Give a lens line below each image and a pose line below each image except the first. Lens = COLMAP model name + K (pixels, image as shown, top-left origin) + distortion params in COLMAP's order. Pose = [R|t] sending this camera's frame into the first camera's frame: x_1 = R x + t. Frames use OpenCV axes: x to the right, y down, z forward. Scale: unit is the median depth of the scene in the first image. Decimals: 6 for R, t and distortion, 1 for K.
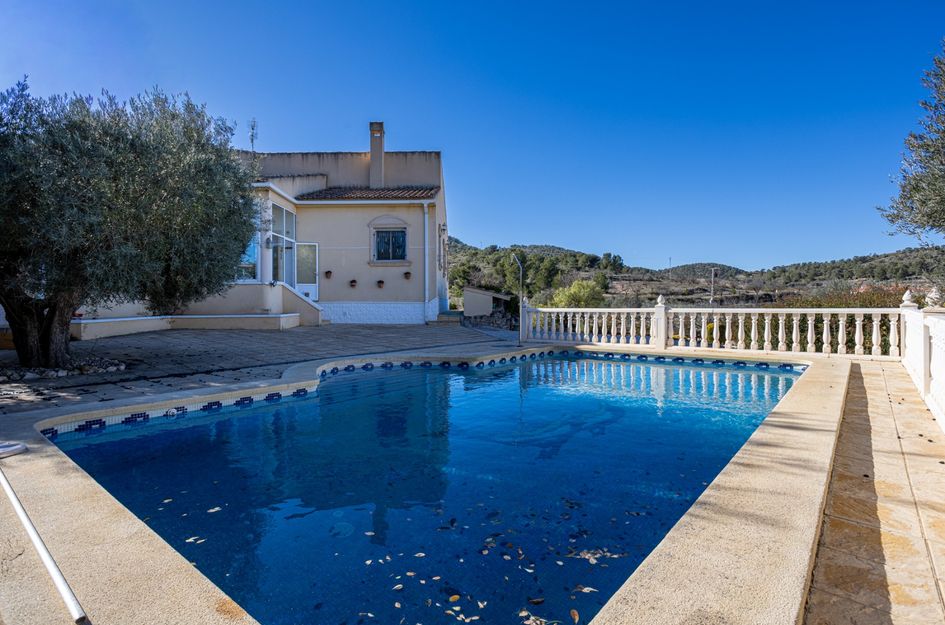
lens RADIAL K [[481.9, 0, 485.0], [0, 481.9, 296.5], [0, 0, 1]] dist [-0.006113, -0.000188]
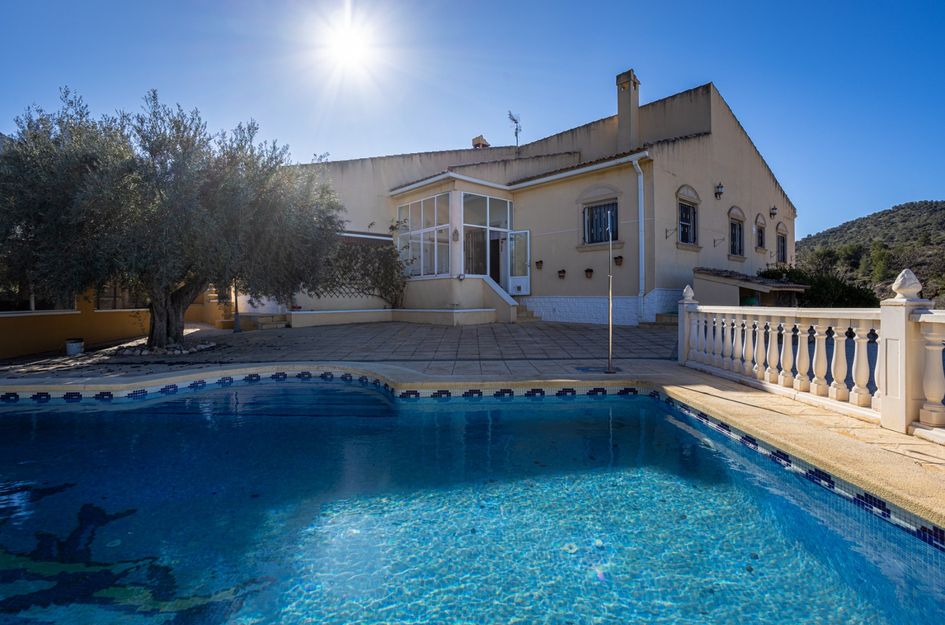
lens RADIAL K [[481.9, 0, 485.0], [0, 481.9, 296.5], [0, 0, 1]] dist [-0.006113, -0.000188]
pose [[0.647208, -0.001860, -0.762311, 0.333401], [0.011049, 0.999915, 0.006940, 0.005834], [0.762233, -0.012914, 0.647174, 0.417387]]
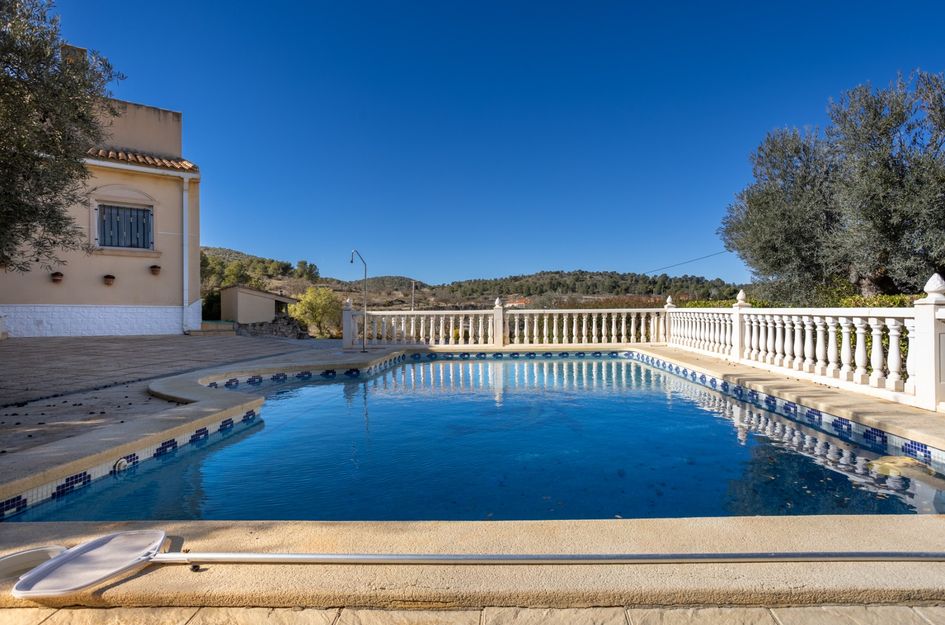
lens RADIAL K [[497.2, 0, 472.5], [0, 497.2, 312.5], [0, 0, 1]] dist [0.000253, 0.000852]
pose [[0.799666, 0.001170, 0.600444, -0.271971], [-0.004675, 0.999980, 0.004277, 0.019793], [-0.600427, -0.006227, 0.799656, 0.103566]]
